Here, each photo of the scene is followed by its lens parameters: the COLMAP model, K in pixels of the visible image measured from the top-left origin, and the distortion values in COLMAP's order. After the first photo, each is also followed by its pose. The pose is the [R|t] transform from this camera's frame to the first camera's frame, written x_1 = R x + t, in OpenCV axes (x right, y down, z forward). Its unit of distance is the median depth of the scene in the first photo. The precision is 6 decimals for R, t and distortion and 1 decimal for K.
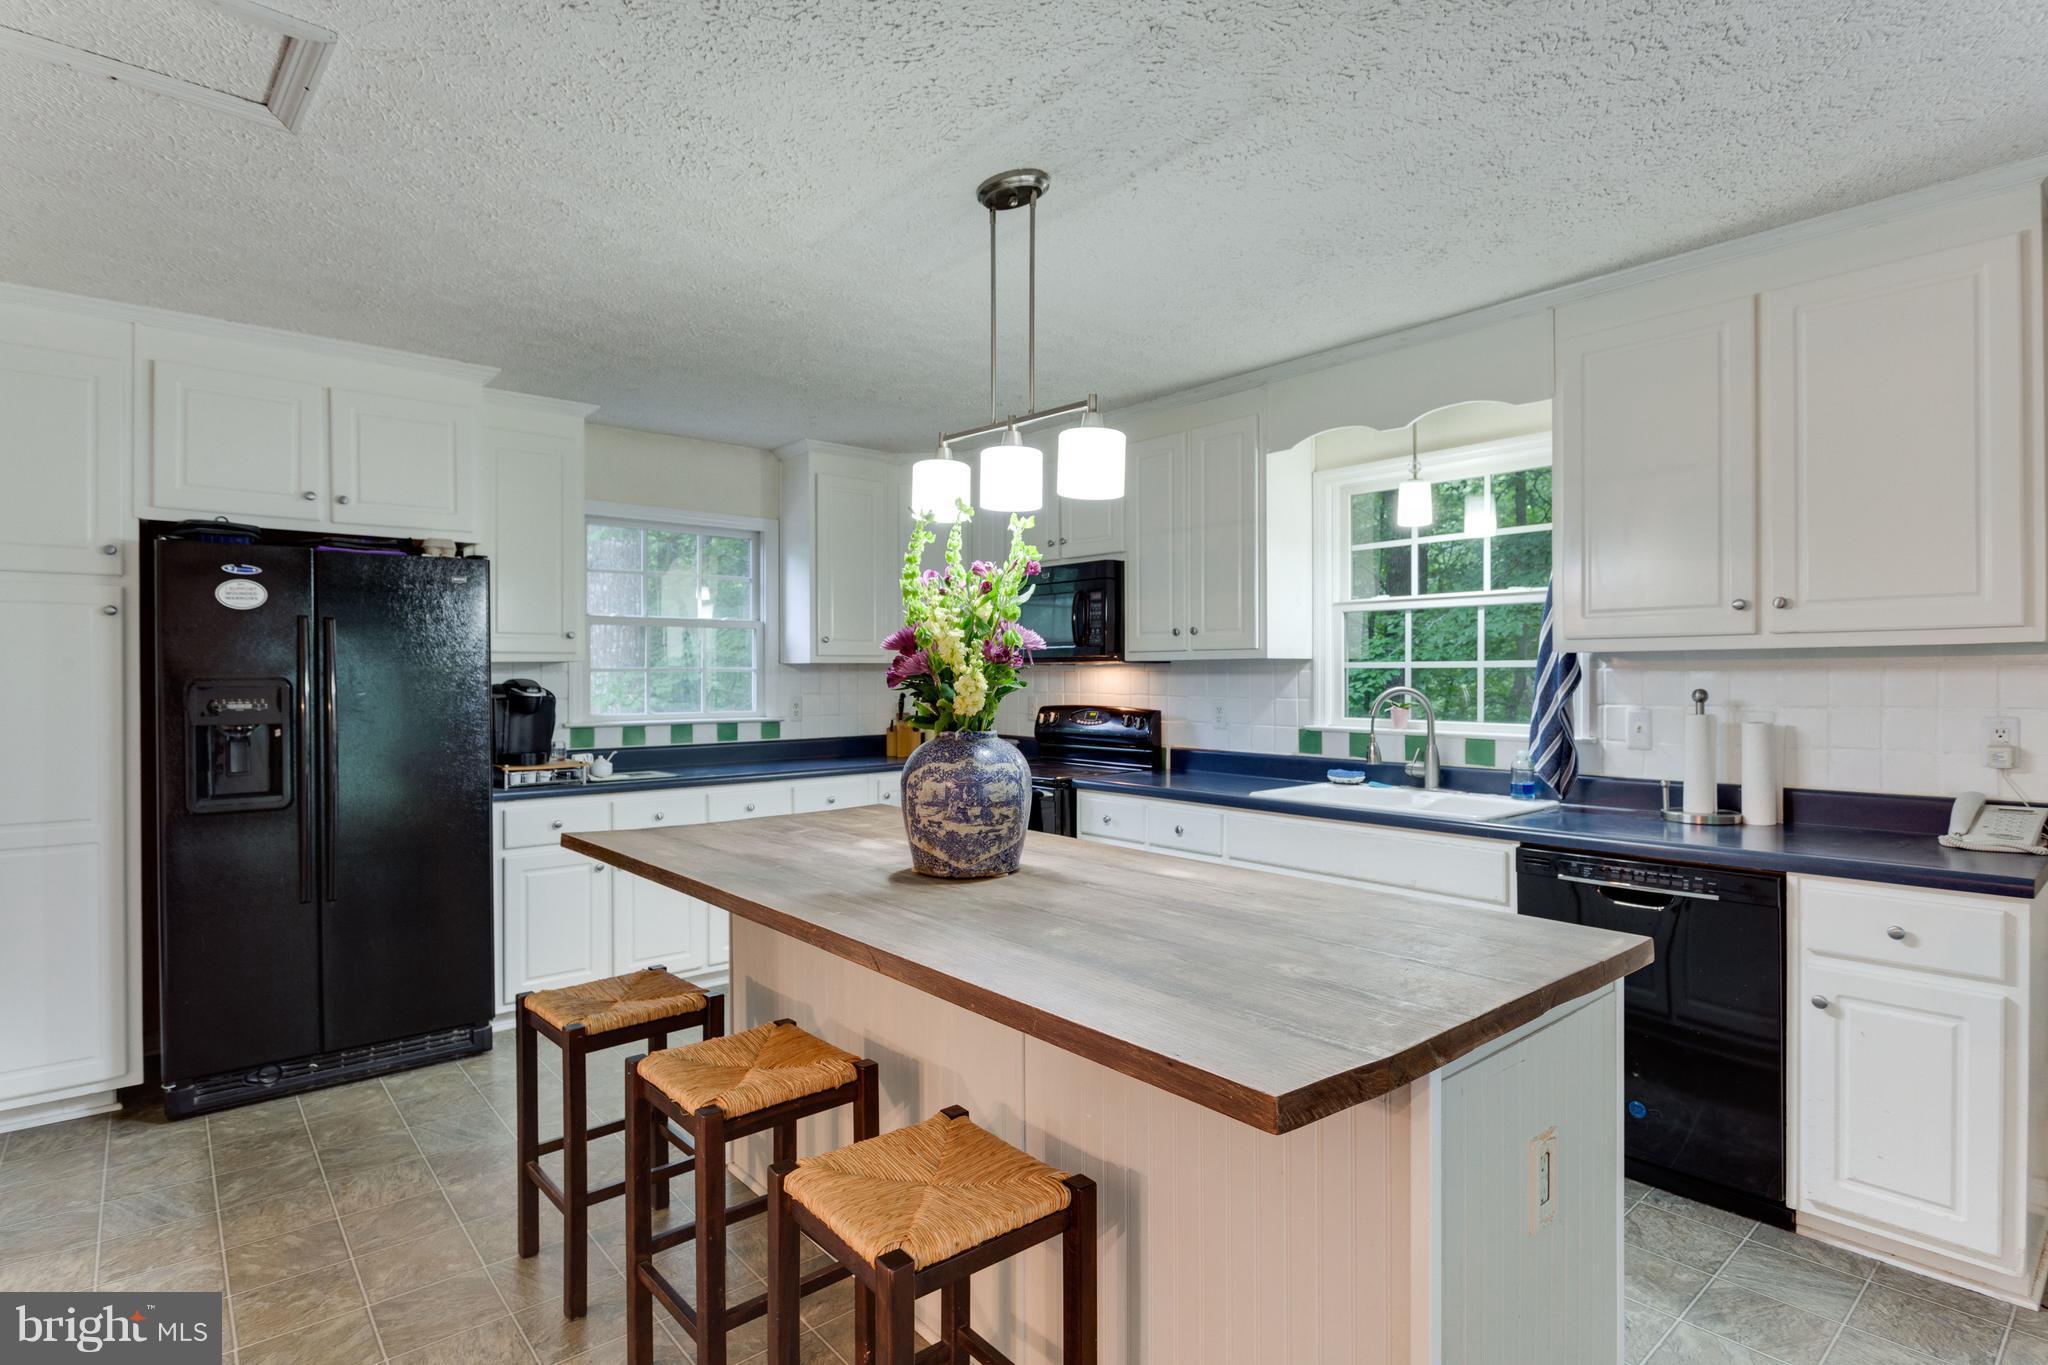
lens RADIAL K [[1040.2, 0, 1024.0], [0, 1040.2, 682.5], [0, 0, 1]] dist [0.000550, 0.000042]
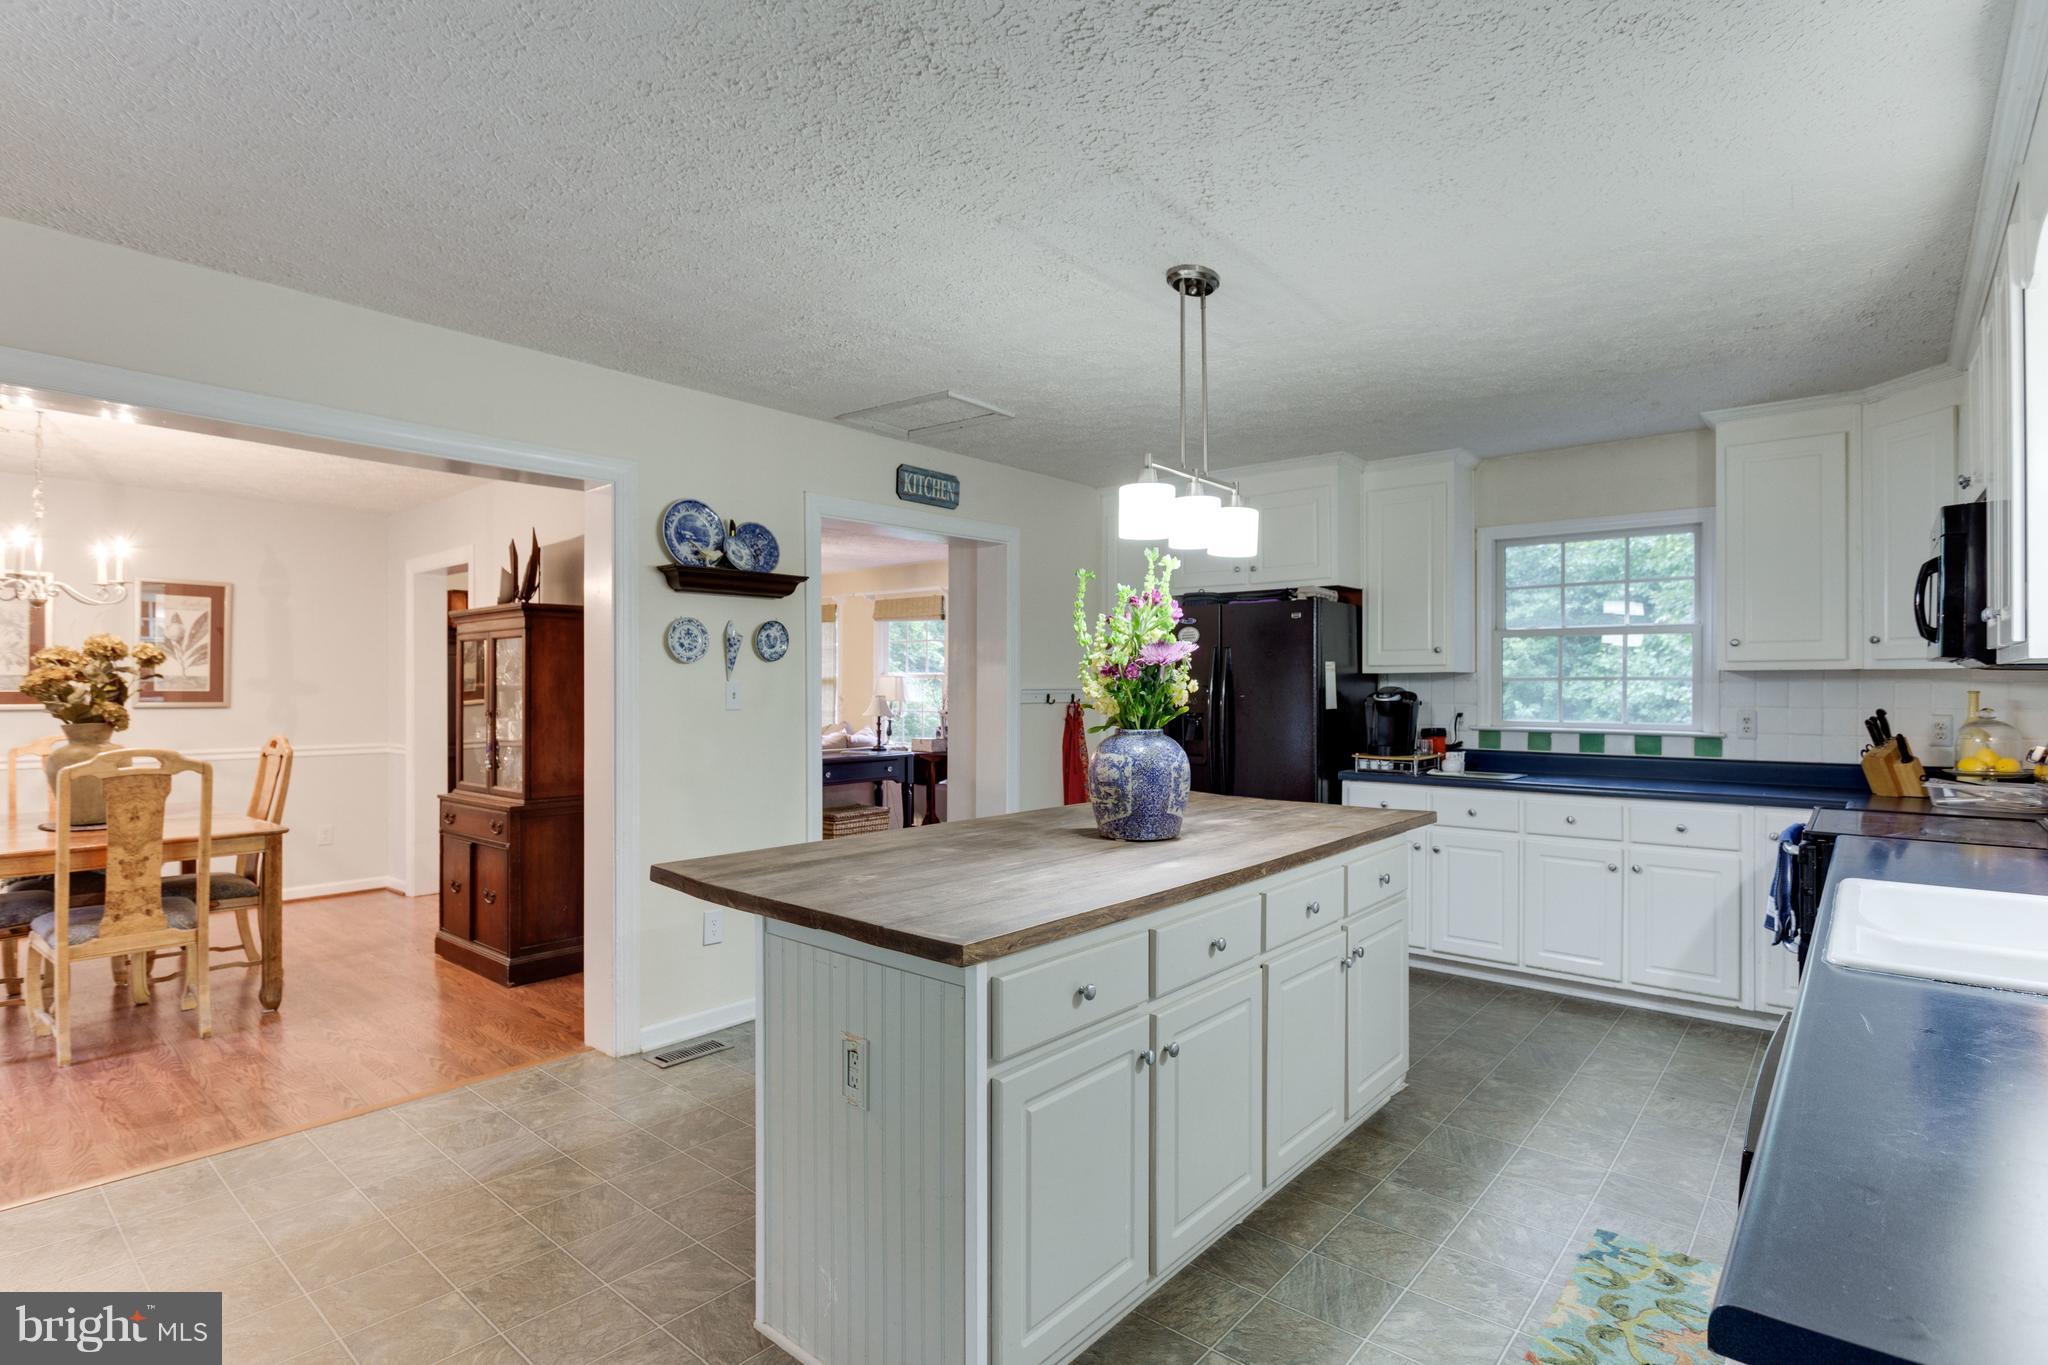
lens RADIAL K [[990.1, 0, 989.6], [0, 990.1, 683.6], [0, 0, 1]] dist [0.000437, 0.000048]
pose [[0.144199, 0.003040, -0.989544, 0.600592], [-0.007595, 0.999969, 0.001965, -0.005758], [0.989520, 0.007232, 0.144217, 0.337087]]
